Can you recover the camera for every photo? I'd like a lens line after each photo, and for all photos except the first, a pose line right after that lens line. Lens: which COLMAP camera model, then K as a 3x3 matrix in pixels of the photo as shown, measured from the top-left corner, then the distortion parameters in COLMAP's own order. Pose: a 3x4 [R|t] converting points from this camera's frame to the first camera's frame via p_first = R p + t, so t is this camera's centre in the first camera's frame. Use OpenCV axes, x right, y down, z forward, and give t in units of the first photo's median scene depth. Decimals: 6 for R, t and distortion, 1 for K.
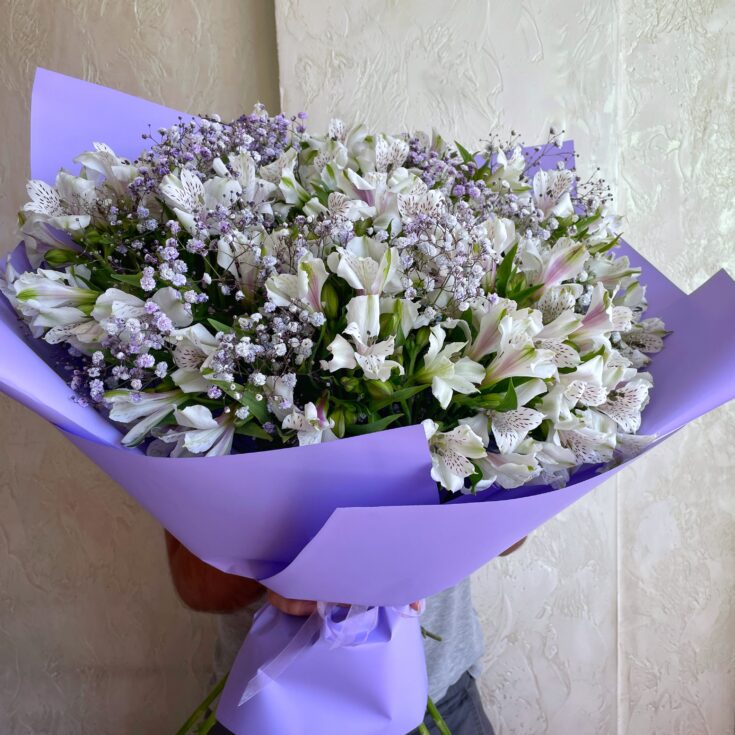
lens RADIAL K [[775.2, 0, 362.8], [0, 775.2, 377.3], [0, 0, 1]] dist [0.049118, -0.073189]
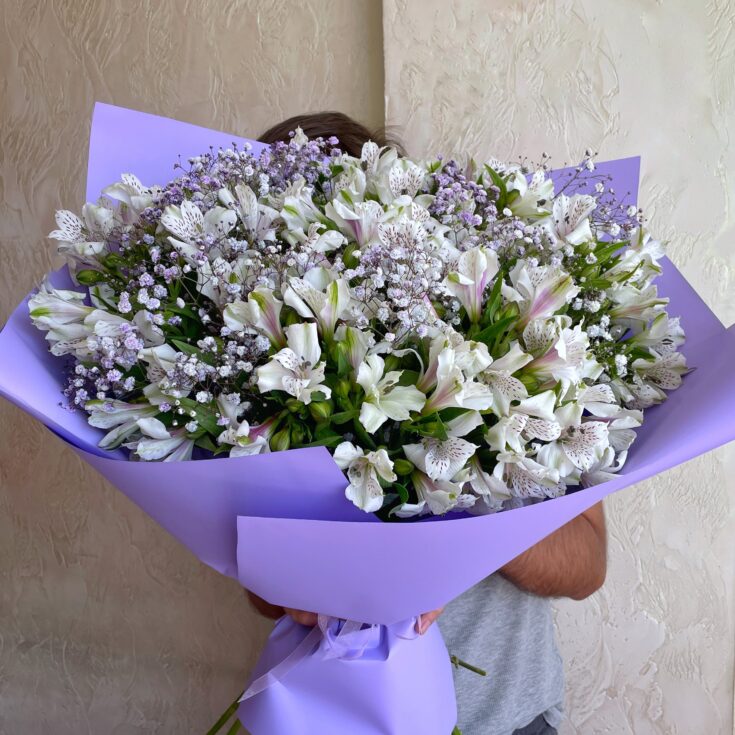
lens RADIAL K [[858.9, 0, 367.3], [0, 858.9, 394.8], [0, 0, 1]] dist [0.045137, -0.036342]
pose [[0.967348, 0.057144, -0.246927, 0.279270], [-0.054995, 0.998365, 0.015594, -0.022821], [0.247415, -0.001505, 0.968909, -0.094028]]
